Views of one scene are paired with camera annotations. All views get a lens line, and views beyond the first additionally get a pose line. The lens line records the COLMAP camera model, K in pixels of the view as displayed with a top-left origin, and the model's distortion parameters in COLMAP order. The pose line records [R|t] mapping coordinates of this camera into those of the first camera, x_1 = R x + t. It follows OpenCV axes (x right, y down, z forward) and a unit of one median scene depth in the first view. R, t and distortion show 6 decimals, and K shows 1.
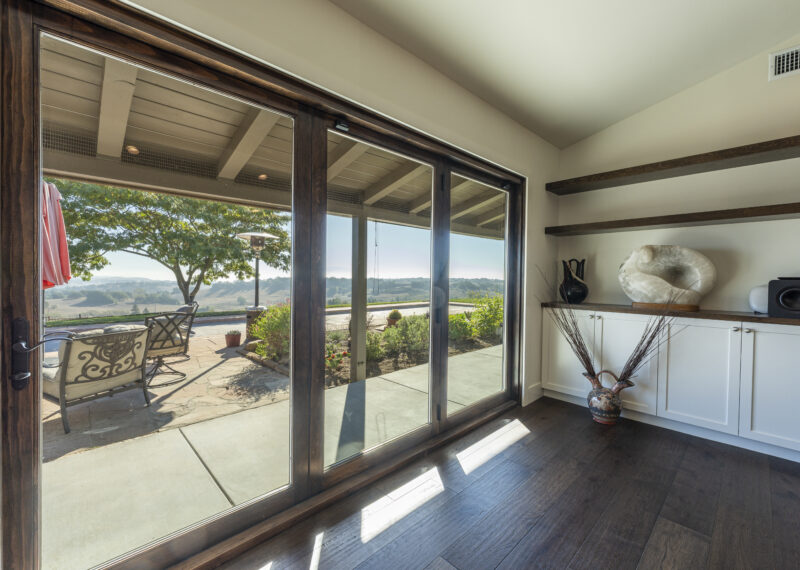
lens RADIAL K [[331.3, 0, 400.0], [0, 331.3, 285.0], [0, 0, 1]] dist [0.000452, 0.000126]
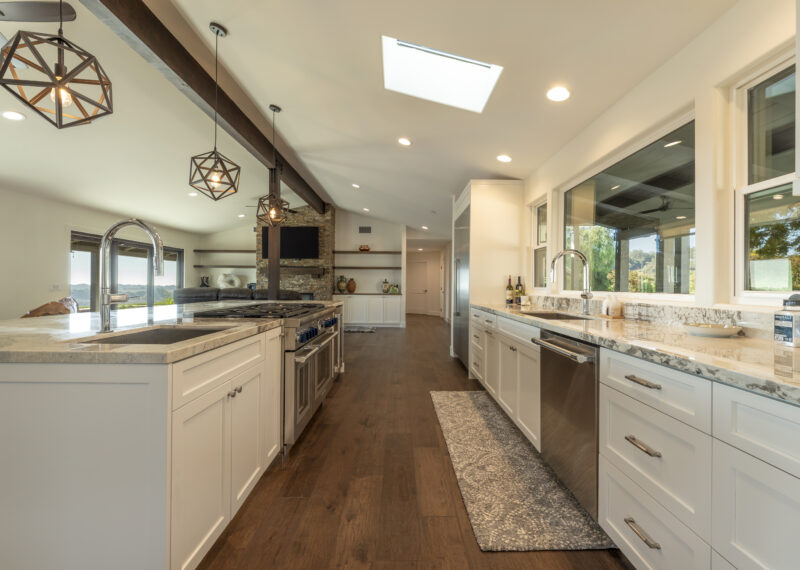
lens RADIAL K [[336.8, 0, 400.0], [0, 336.8, 285.0], [0, 0, 1]] dist [-0.001484, -0.000158]
pose [[0.674715, -0.009811, 0.738013, -0.526096], [0.017956, 0.999834, -0.003125, 0.035486], [-0.737860, 0.015360, 0.674779, -2.387041]]
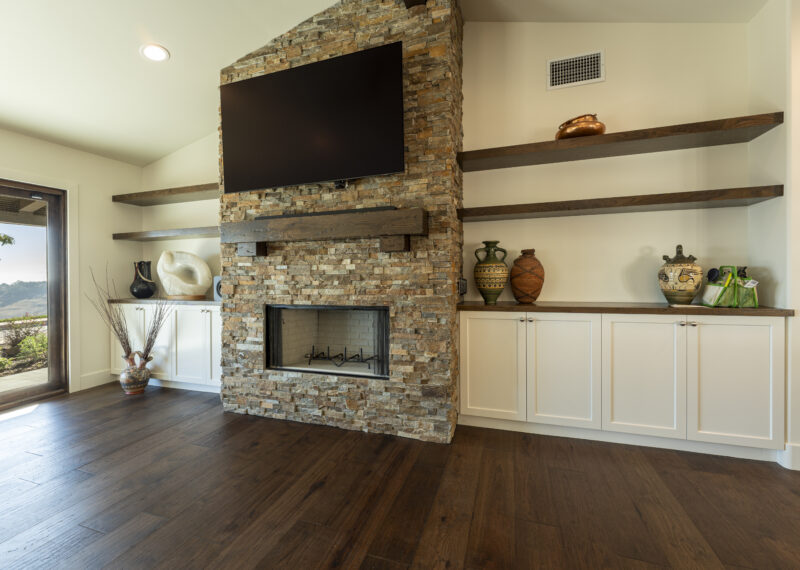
lens RADIAL K [[336.8, 0, 400.0], [0, 336.8, 285.0], [0, 0, 1]] dist [-0.001484, -0.000158]
pose [[0.870639, -0.033550, 0.490777, 0.773462], [0.032719, 0.999412, 0.010277, 0.024574], [-0.490833, 0.007111, 0.871224, -0.537955]]
